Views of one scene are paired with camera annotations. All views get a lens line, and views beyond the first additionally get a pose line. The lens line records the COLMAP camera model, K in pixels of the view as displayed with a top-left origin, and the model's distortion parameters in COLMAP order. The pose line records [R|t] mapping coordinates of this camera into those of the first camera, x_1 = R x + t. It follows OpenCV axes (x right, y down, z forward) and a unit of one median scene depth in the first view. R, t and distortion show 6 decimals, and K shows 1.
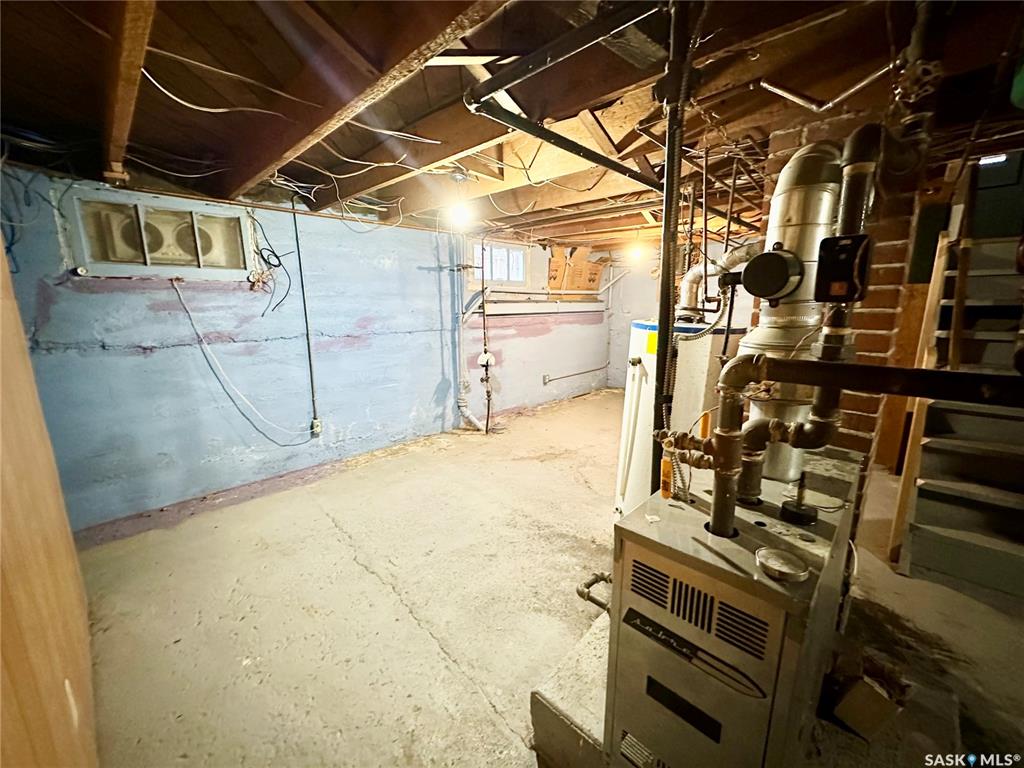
lens RADIAL K [[406.7, 0, 509.3], [0, 406.7, 381.8], [0, 0, 1]] dist [-0.002982, -0.000087]
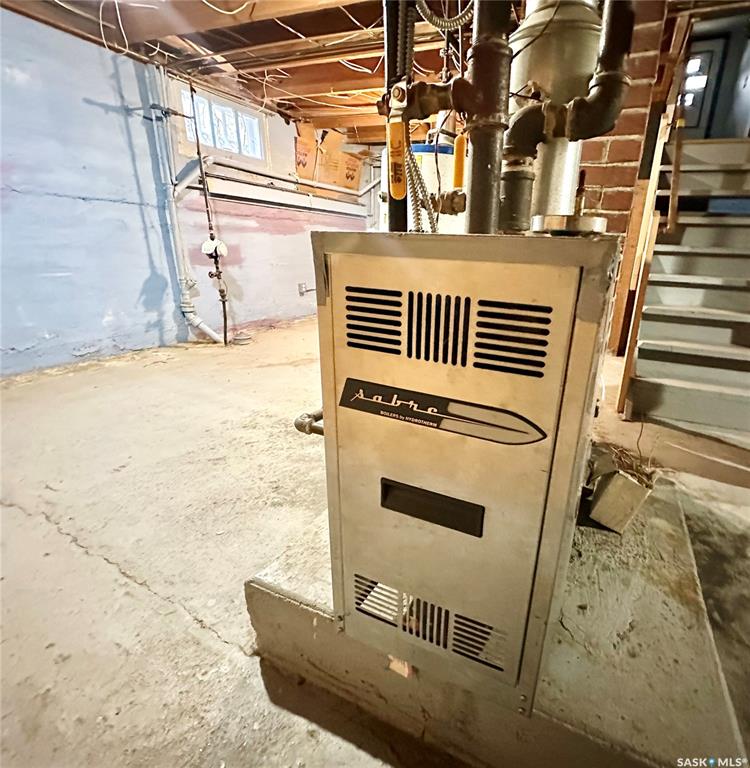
lens RADIAL K [[412.8, 0, 443.1], [0, 412.8, 379.8], [0, 0, 1]] dist [-0.005692, 0.001091]
pose [[0.926282, -0.077456, 0.368785, 0.043752], [0.025305, 0.989224, 0.144207, 0.102974], [-0.375980, -0.124244, 0.918260, 0.082806]]
